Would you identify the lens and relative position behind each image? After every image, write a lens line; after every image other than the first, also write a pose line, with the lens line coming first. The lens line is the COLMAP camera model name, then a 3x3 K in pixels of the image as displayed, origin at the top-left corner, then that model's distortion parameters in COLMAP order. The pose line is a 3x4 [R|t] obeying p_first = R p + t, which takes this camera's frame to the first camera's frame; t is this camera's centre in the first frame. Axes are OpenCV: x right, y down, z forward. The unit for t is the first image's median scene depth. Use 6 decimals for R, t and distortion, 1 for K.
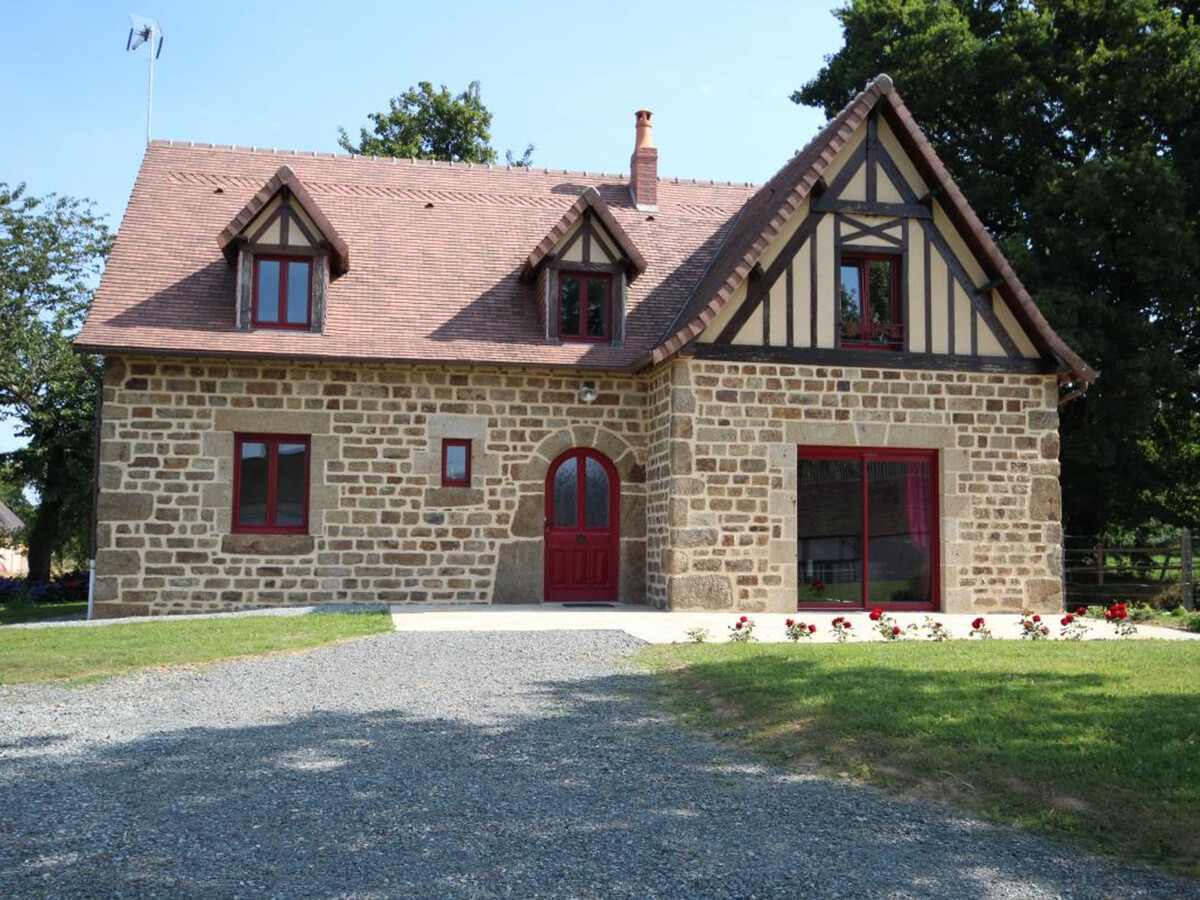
lens RADIAL K [[1164.4, 0, 600.0], [0, 1164.4, 450.0], [0, 0, 1]] dist [-0.004267, 0.005089]
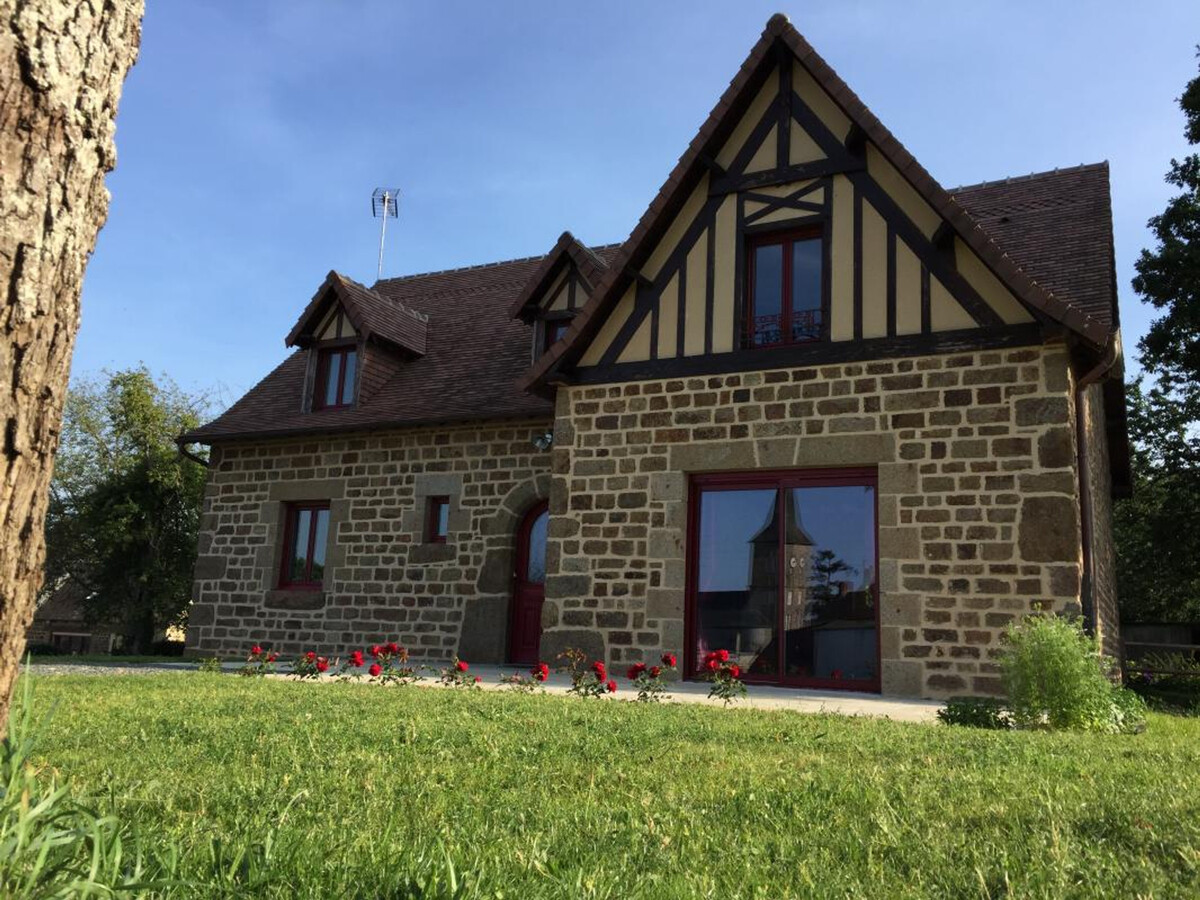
lens RADIAL K [[1026.3, 0, 603.6], [0, 1026.3, 435.9], [0, 0, 1]] dist [0.054633, -0.001553]
pose [[0.785342, -0.102130, -0.610580, 0.556493], [0.015023, 0.989151, -0.146130, 0.073281], [0.618880, 0.105589, 0.778356, 0.389068]]
